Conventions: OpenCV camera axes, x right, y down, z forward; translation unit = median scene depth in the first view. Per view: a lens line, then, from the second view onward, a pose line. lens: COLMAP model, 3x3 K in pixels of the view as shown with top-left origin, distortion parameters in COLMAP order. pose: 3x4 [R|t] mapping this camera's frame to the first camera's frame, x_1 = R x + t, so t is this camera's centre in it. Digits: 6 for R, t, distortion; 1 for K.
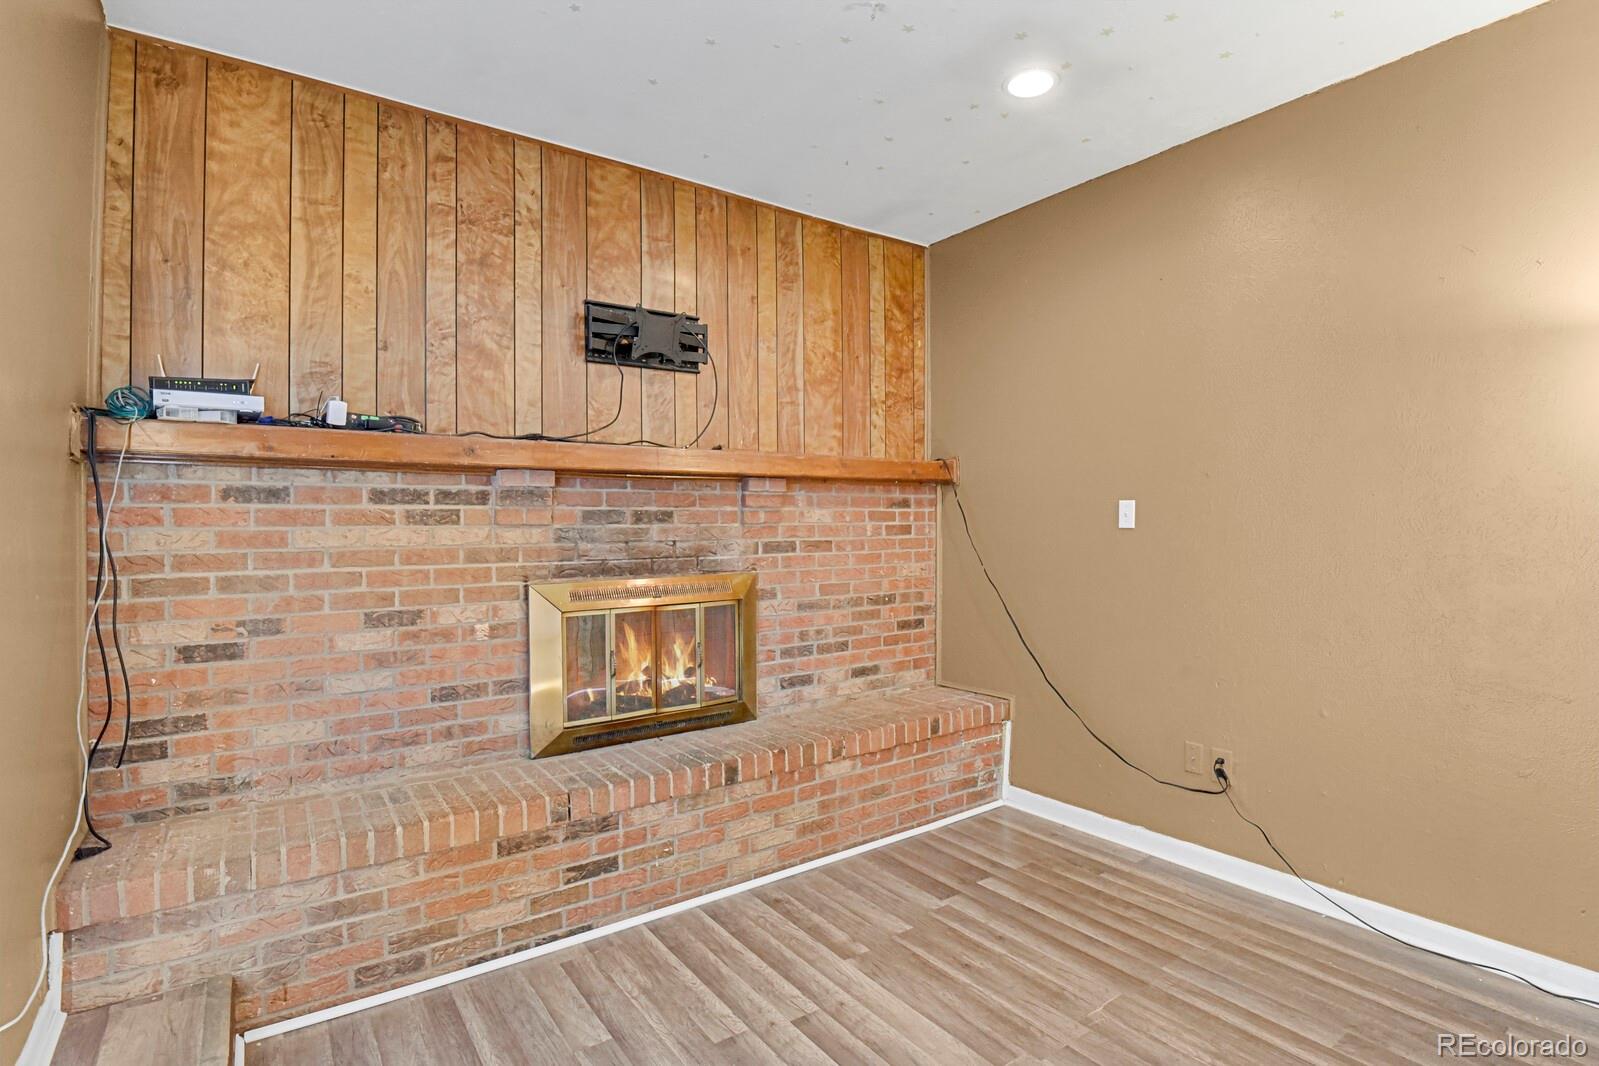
lens RADIAL K [[783.6, 0, 801.2], [0, 783.6, 531.8], [0, 0, 1]] dist [-0.021211, -0.004240]
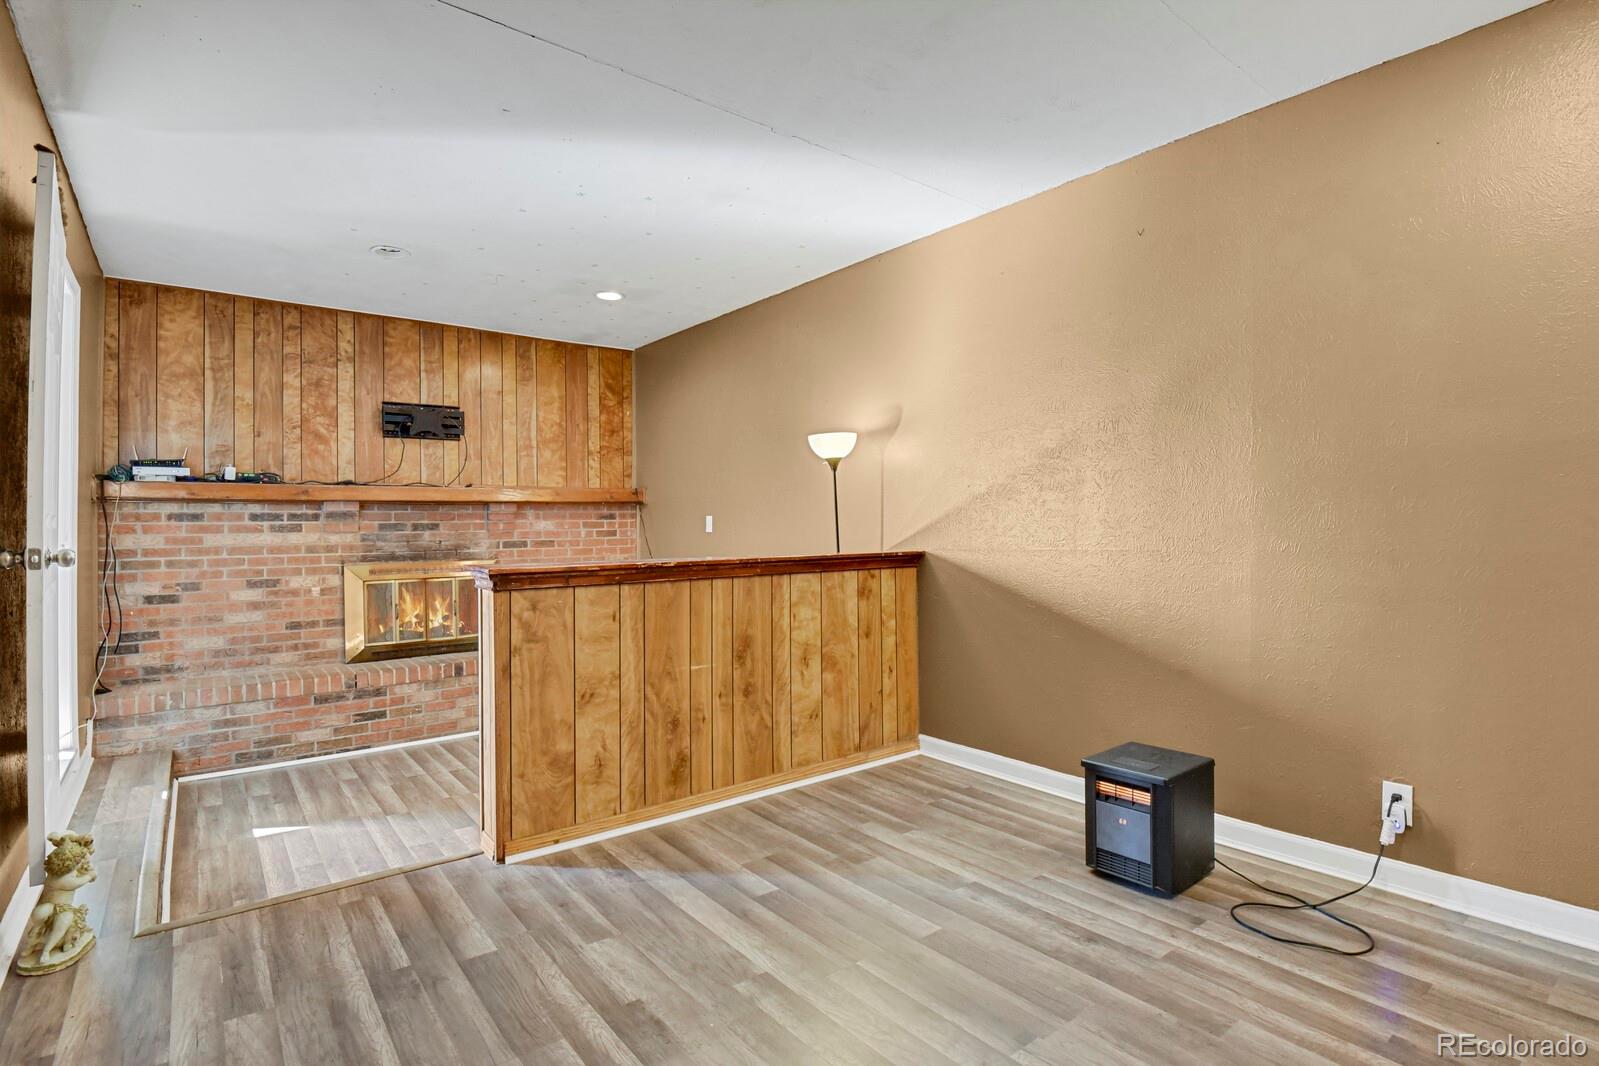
lens RADIAL K [[783.6, 0, 799.1], [0, 783.6, 531.7], [0, 0, 1]] dist [-0.021211, -0.004240]
pose [[0.998731, -0.003554, 0.050244, 0.662099], [0.003621, 0.999993, -0.001235, -0.004250], [-0.050239, 0.001415, 0.998736, -0.910342]]
